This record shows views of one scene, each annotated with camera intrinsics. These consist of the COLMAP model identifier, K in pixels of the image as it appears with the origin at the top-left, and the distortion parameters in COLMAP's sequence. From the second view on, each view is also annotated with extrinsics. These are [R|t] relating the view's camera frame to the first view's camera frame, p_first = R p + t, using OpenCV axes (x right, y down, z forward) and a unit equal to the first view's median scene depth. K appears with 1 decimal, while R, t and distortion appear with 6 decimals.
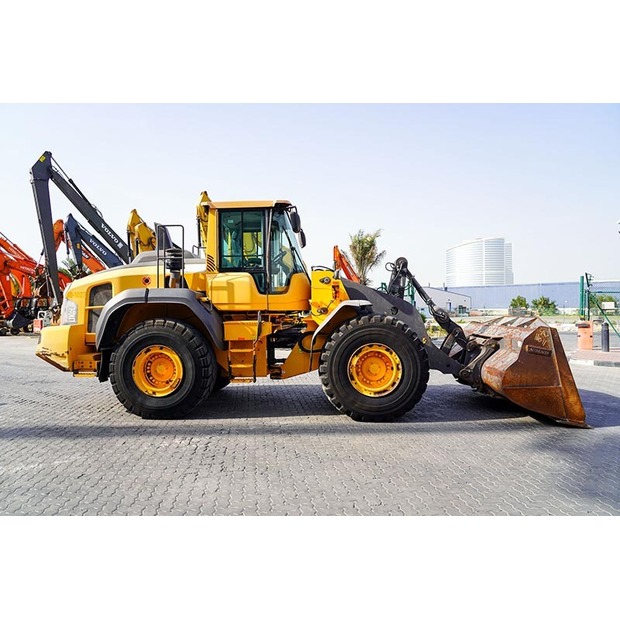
lens RADIAL K [[410.1, 0, 245.6], [0, 410.1, 310.3], [0, 0, 1]] dist [-0.034952, -0.000440]
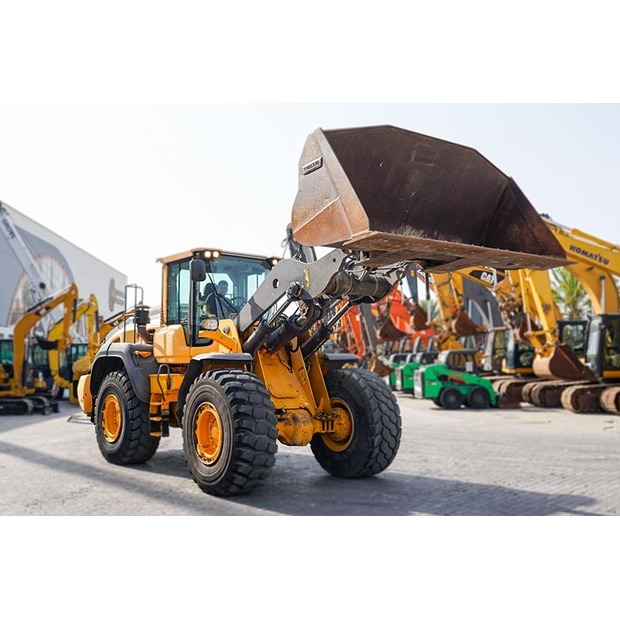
lens RADIAL K [[583.7, 0, 289.3], [0, 583.7, 309.7], [0, 0, 1]] dist [-0.003921, -0.007947]
pose [[0.697886, -0.063046, -0.713428, 1.251577], [0.005873, 0.996588, -0.082324, -0.012039], [0.716185, 0.053263, 0.695875, 0.225926]]
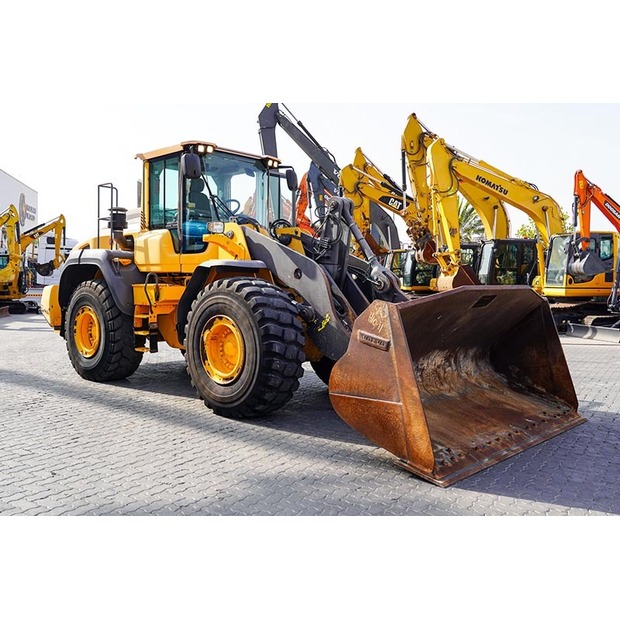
lens RADIAL K [[542.9, 0, 290.2], [0, 542.9, 310.0], [0, 0, 1]] dist [-0.079579, -0.002087]
pose [[0.792632, 0.046010, -0.607962, 0.975306], [-0.007317, 0.997795, 0.065973, 0.002479], [0.609656, -0.047844, 0.791221, 0.253355]]
